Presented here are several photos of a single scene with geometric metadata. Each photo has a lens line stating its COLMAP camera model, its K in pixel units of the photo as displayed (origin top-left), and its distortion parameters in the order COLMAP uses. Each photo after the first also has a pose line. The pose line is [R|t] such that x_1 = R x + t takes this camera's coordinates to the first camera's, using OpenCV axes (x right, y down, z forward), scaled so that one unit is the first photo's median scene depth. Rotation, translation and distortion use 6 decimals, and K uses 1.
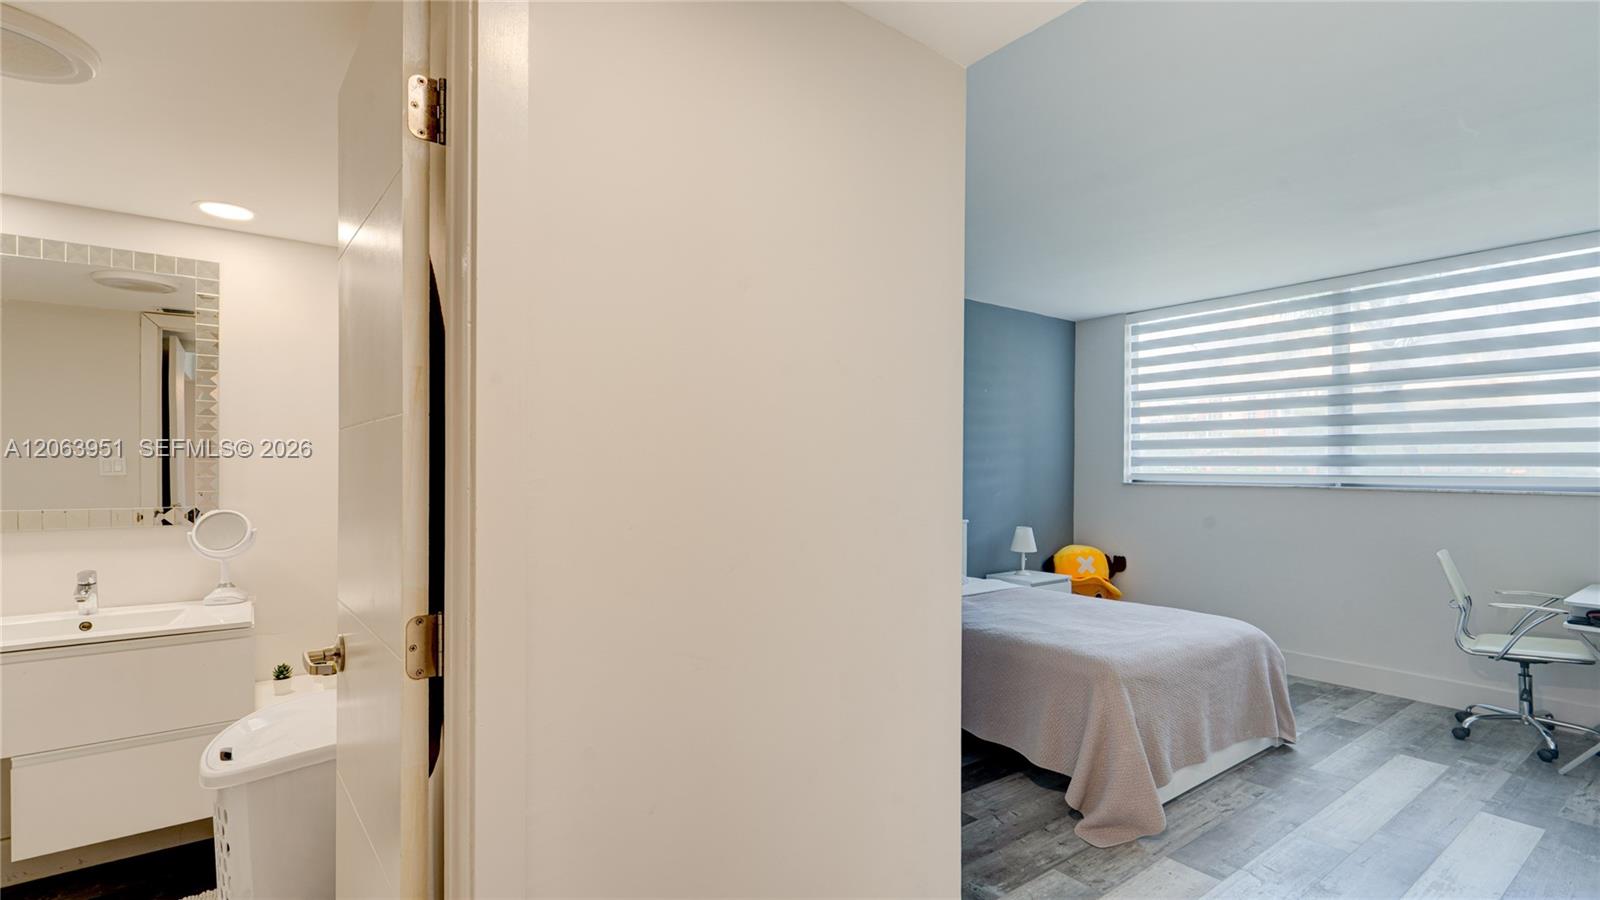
lens RADIAL K [[732.0, 0, 804.2], [0, 732.0, 472.7], [0, 0, 1]] dist [-0.000243, -0.000923]
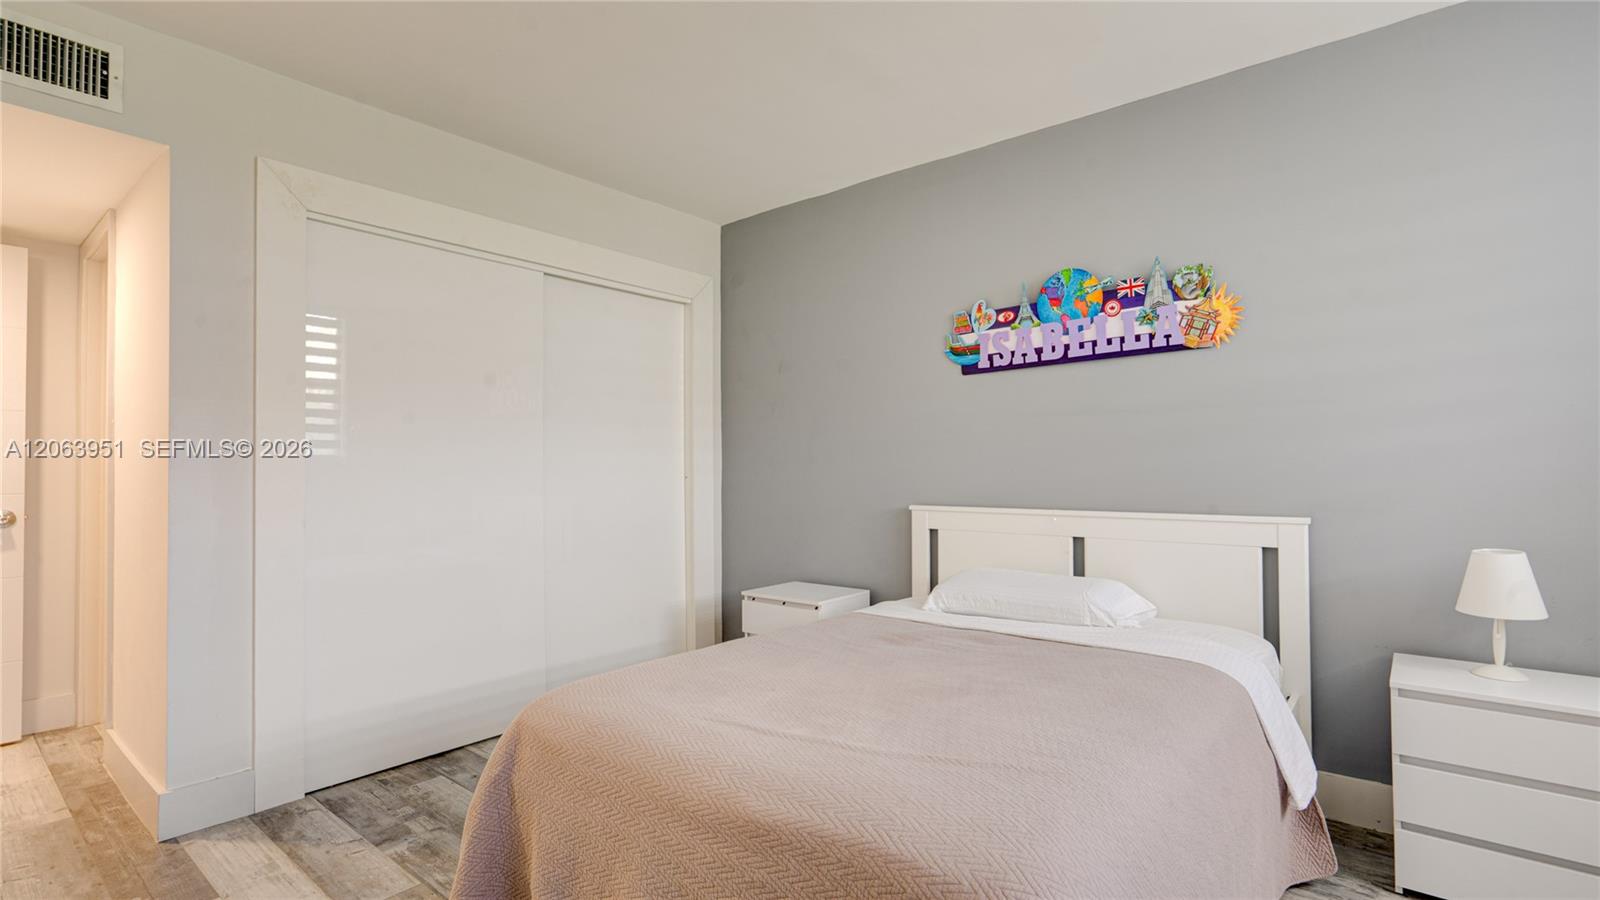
lens RADIAL K [[761.0, 0, 804.6], [0, 761.0, 455.2], [0, 0, 1]] dist [-0.003737, 0.000973]
pose [[0.231812, -0.021884, -0.972514, 0.835411], [-0.000324, 0.999745, -0.022574, 0.047628], [0.972761, 0.005548, 0.231746, 0.782025]]
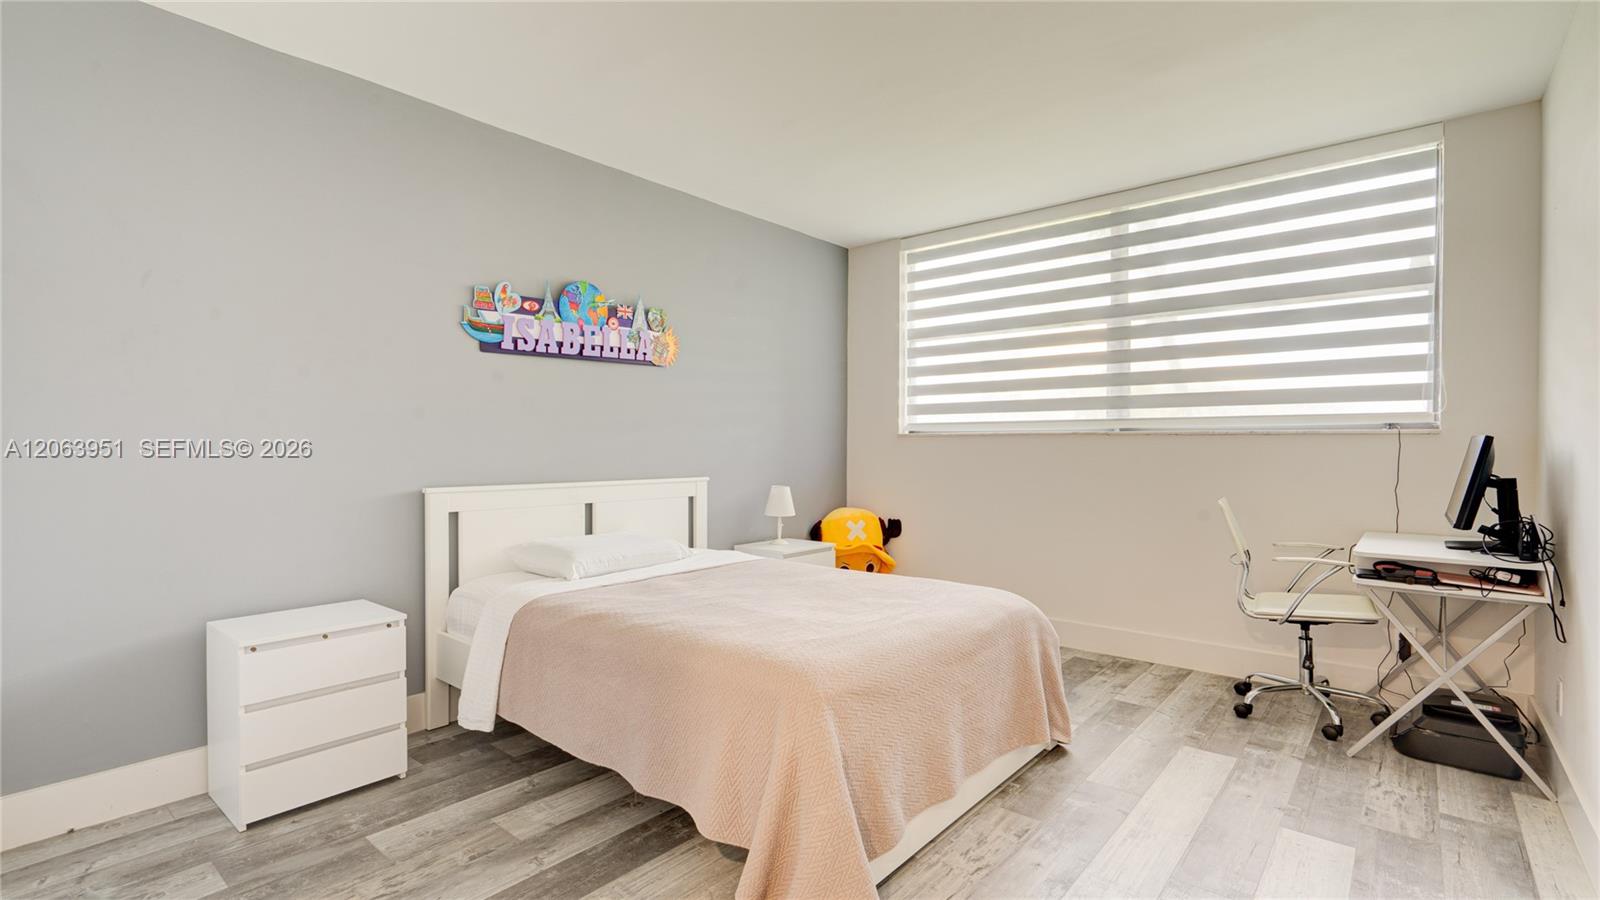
lens RADIAL K [[732.5, 0, 808.3], [0, 732.5, 455.8], [0, 0, 1]] dist [-0.003503, 0.000116]
pose [[0.972456, -0.004829, 0.233035, 0.195831], [0.003021, 0.999963, 0.008112, 0.047571], [-0.233065, -0.007185, 0.972435, 0.275039]]
